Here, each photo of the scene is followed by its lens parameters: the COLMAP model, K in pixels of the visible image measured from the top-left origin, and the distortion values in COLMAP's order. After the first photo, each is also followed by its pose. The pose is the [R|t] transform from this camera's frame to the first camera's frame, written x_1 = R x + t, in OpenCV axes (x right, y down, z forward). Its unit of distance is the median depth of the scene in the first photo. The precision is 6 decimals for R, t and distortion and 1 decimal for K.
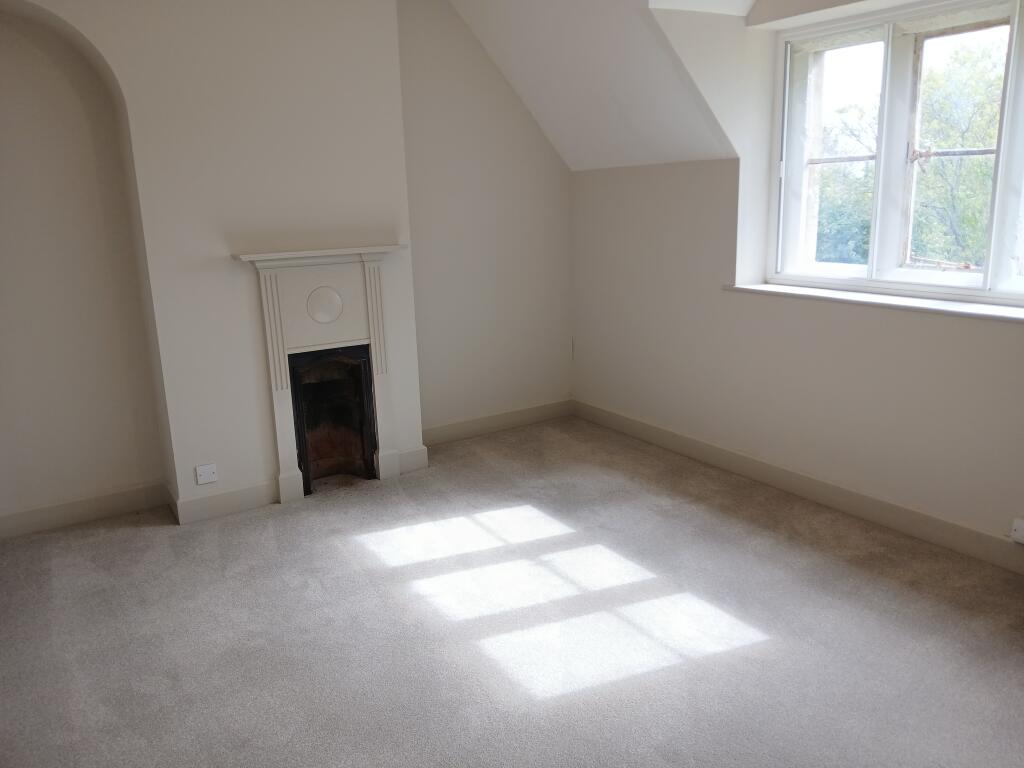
lens RADIAL K [[794.2, 0, 512.0], [0, 794.2, 384.0], [0, 0, 1]] dist [-0.005223, -0.006256]
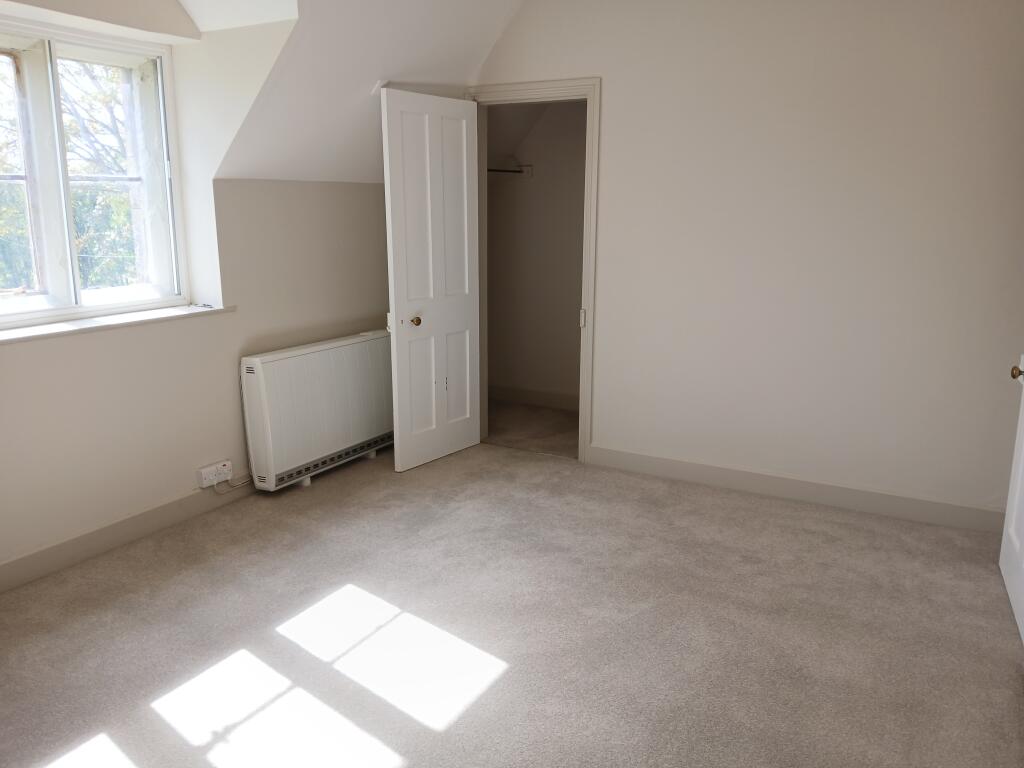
lens RADIAL K [[794.2, 0, 512.0], [0, 794.2, 384.0], [0, 0, 1]] dist [-0.005223, -0.006256]
pose [[-0.442551, -0.172796, 0.879937, -0.668080], [0.218522, 0.930898, 0.292706, -0.219075], [-0.869710, 0.321823, -0.374210, 0.976551]]
